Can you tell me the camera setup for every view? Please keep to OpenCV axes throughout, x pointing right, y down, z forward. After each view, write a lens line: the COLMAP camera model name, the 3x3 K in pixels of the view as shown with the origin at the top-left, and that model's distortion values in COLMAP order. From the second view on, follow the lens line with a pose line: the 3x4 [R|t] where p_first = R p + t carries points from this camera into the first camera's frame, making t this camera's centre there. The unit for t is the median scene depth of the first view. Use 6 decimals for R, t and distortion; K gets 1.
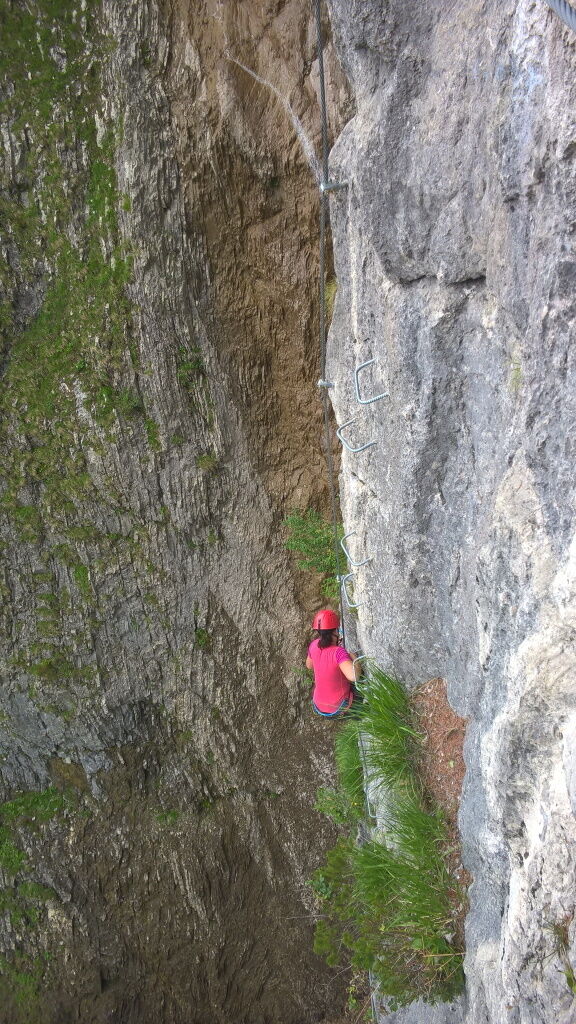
lens RADIAL K [[751.3, 0, 289.5], [0, 751.3, 514.6], [0, 0, 1]] dist [0.019864, -0.029863]
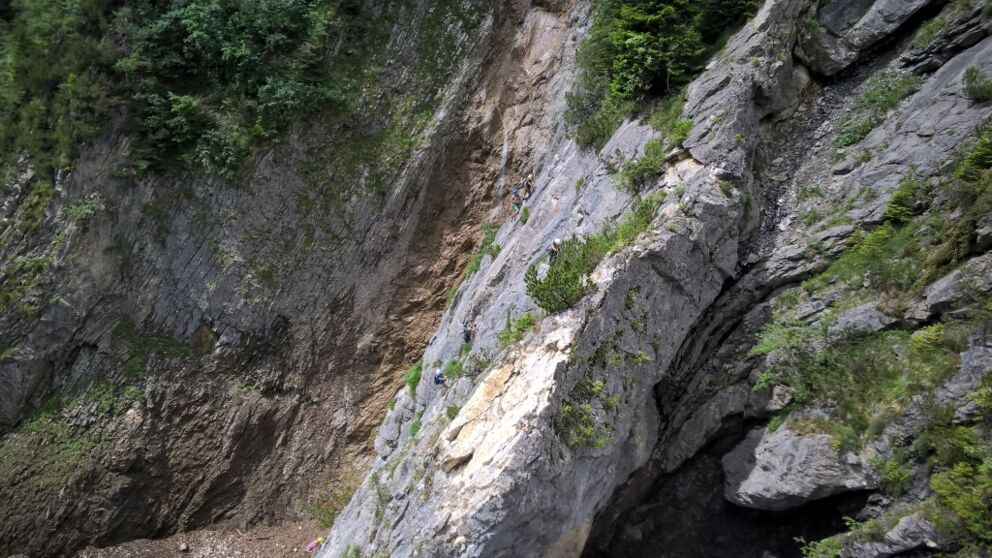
lens RADIAL K [[727.9, 0, 494.2], [0, 727.9, 277.2], [0, 0, 1]] dist [0.019864, -0.029863]
pose [[0.809490, 0.558992, 0.179594, -0.175311], [-0.494418, 0.813964, -0.304982, 0.529275], [-0.316665, 0.158085, 0.935271, -1.029726]]
